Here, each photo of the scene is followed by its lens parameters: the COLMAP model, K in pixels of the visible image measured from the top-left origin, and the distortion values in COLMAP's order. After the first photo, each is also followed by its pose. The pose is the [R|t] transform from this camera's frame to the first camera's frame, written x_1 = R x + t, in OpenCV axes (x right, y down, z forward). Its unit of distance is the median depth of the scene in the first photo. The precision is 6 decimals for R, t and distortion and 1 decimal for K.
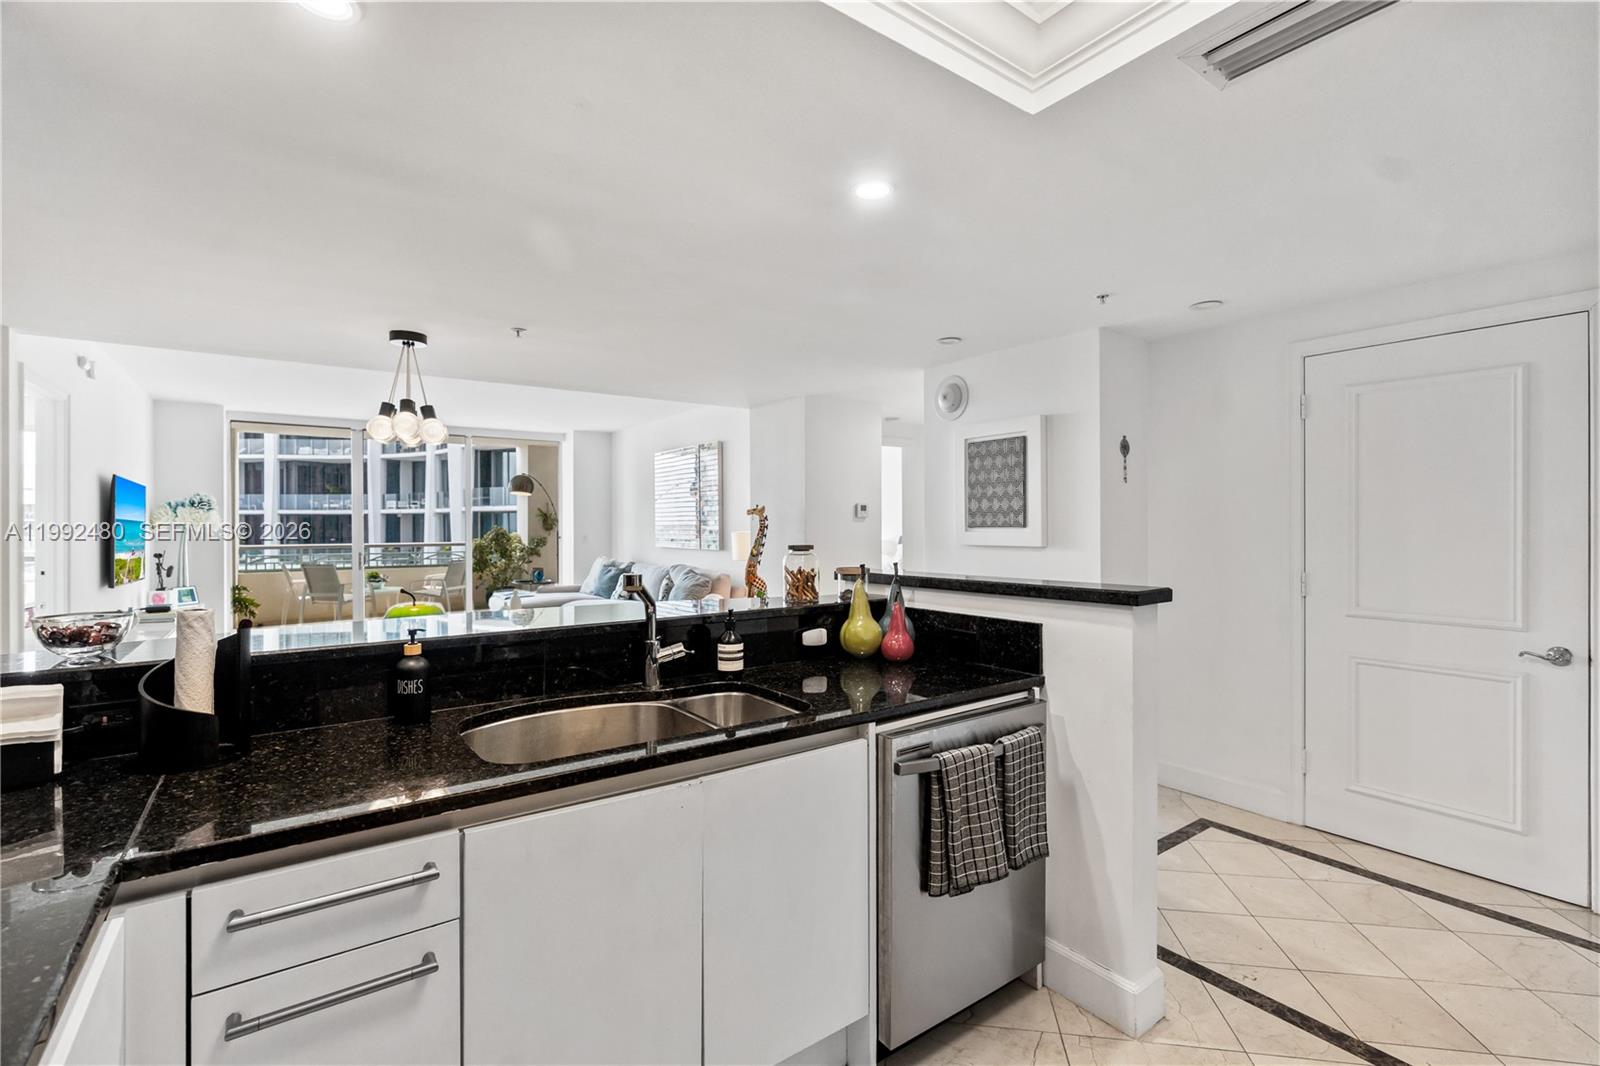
lens RADIAL K [[712.4, 0, 805.3], [0, 712.4, 527.5], [0, 0, 1]] dist [0.002869, 0.000566]
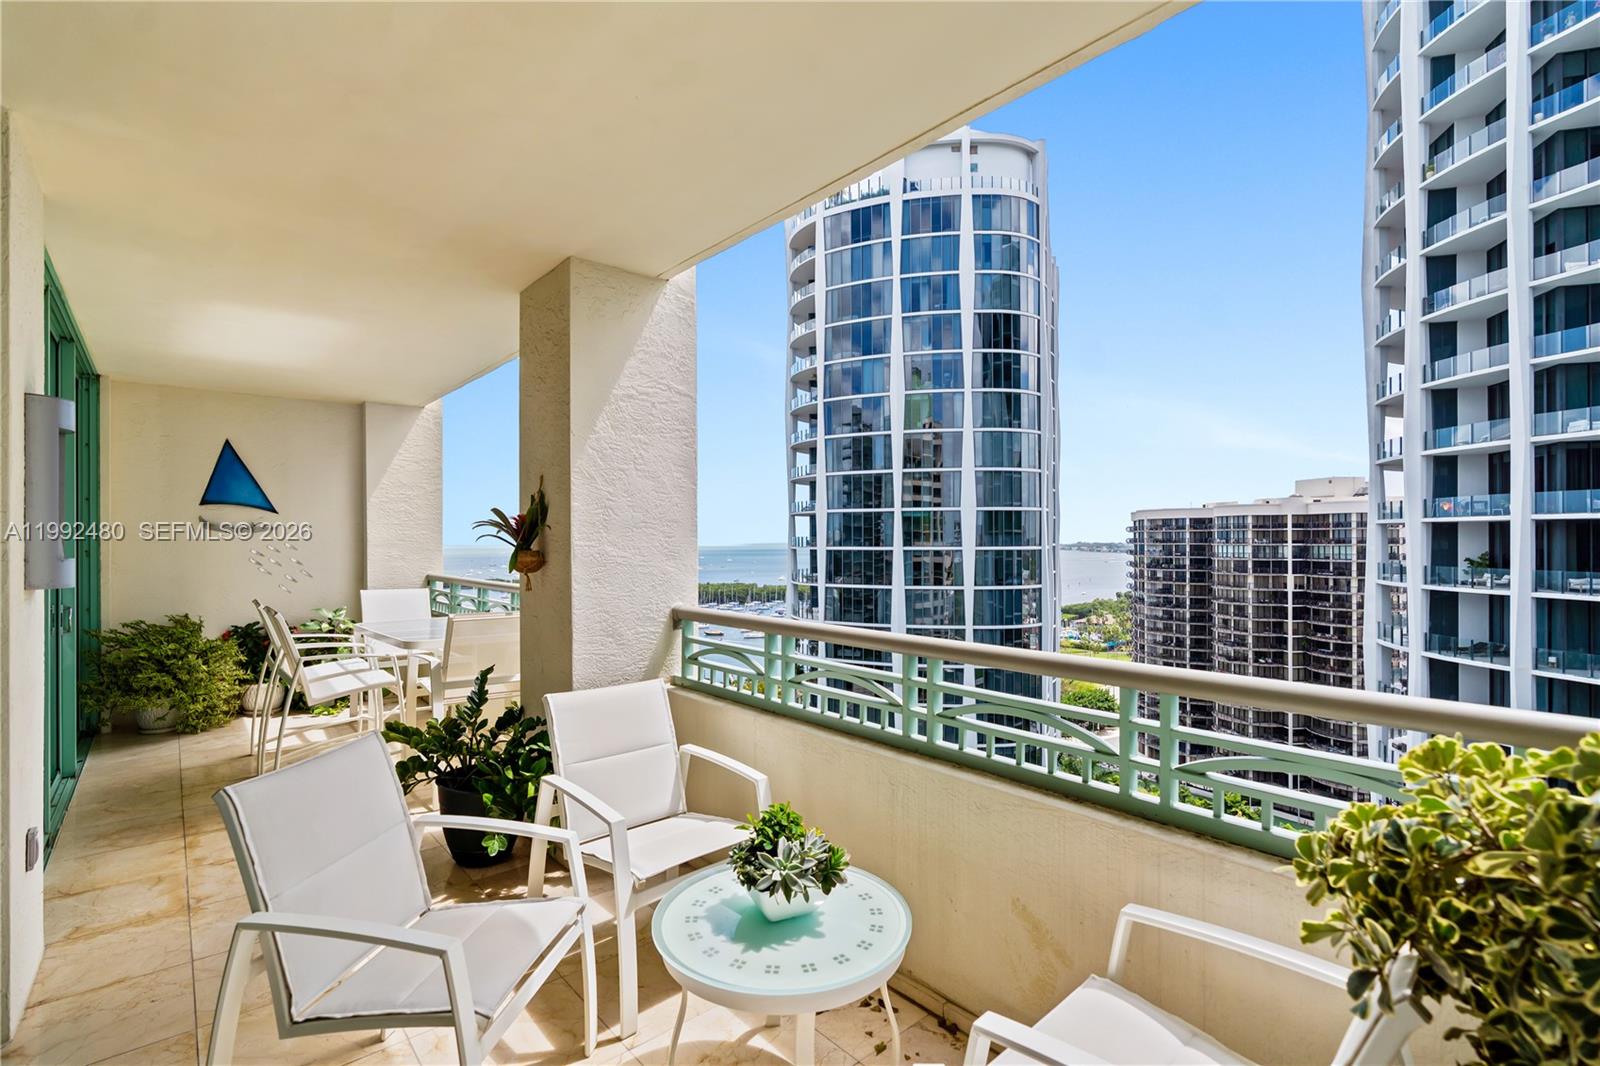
lens RADIAL K [[718.4, 0, 802.9], [0, 718.4, 534.7], [0, 0, 1]] dist [-0.002754, 0.000279]
pose [[0.088767, -0.001132, -0.996052, -0.831470], [-0.002236, 0.999997, -0.001336, -0.015374], [0.996050, 0.002345, 0.088764, 1.937350]]
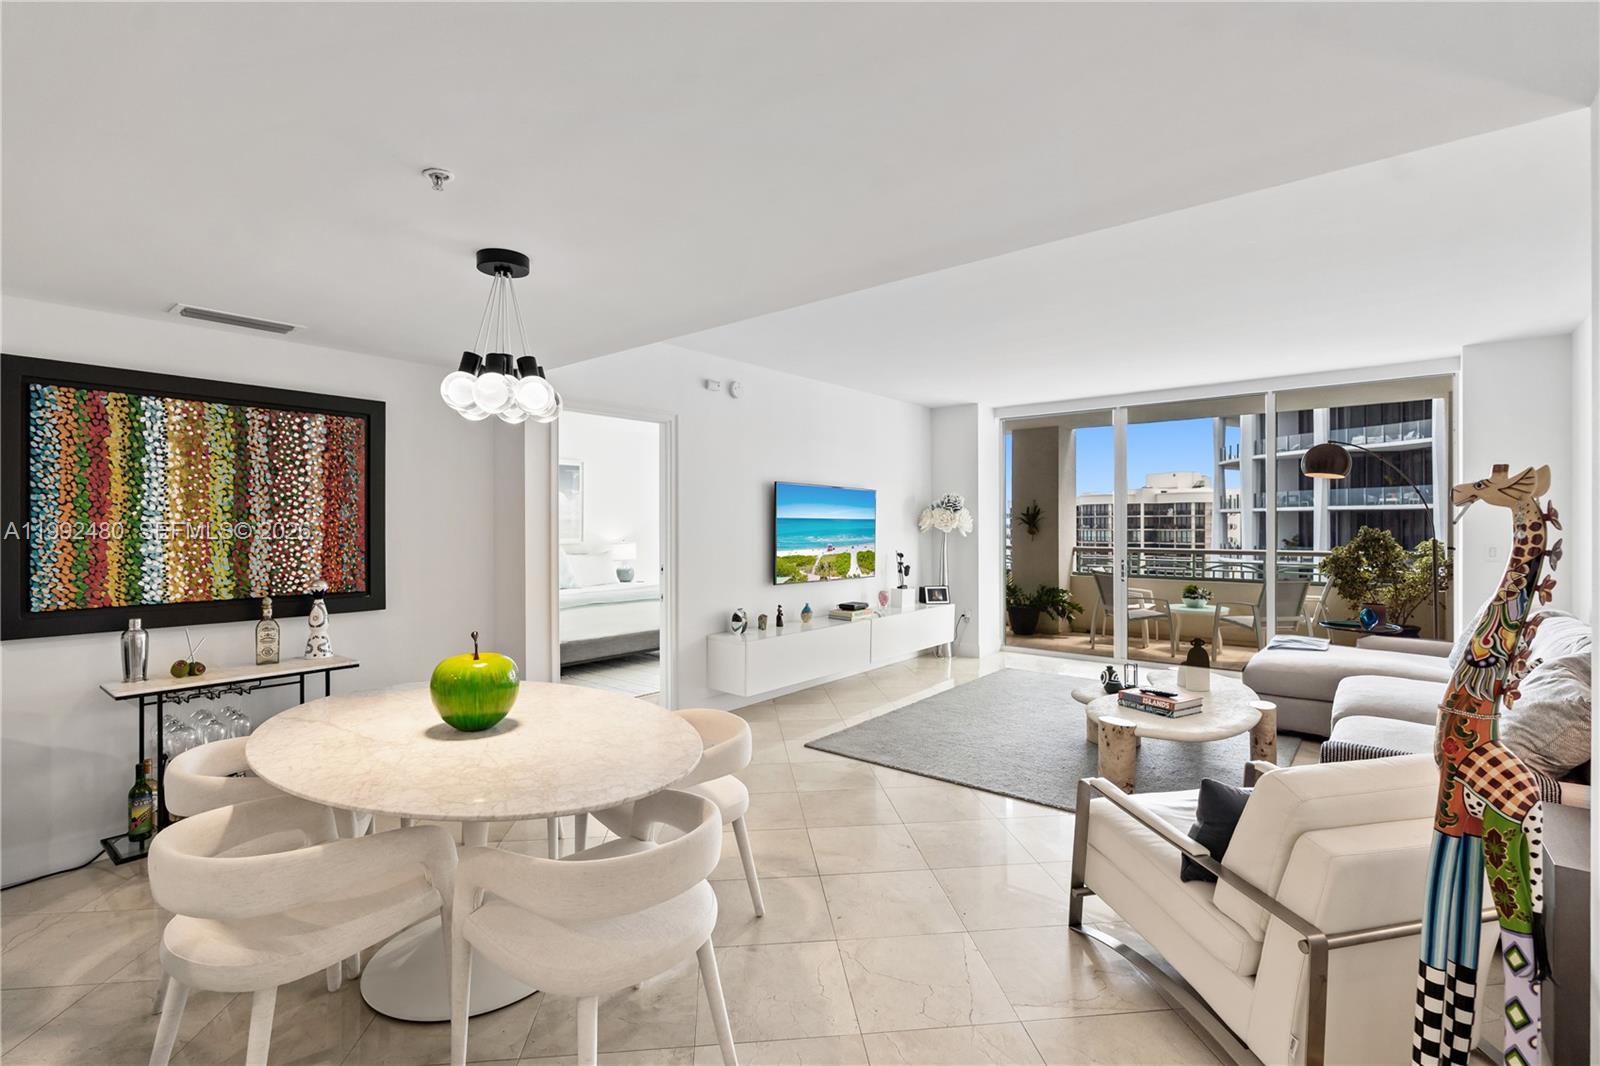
lens RADIAL K [[725.6, 0, 801.6], [0, 725.6, 526.6], [0, 0, 1]] dist [-0.001071, -0.000107]
pose [[0.255245, 0.006811, -0.966853, 0.119180], [-0.002834, 0.999976, 0.006296, -0.011237], [0.966872, 0.001133, 0.255258, 0.731172]]
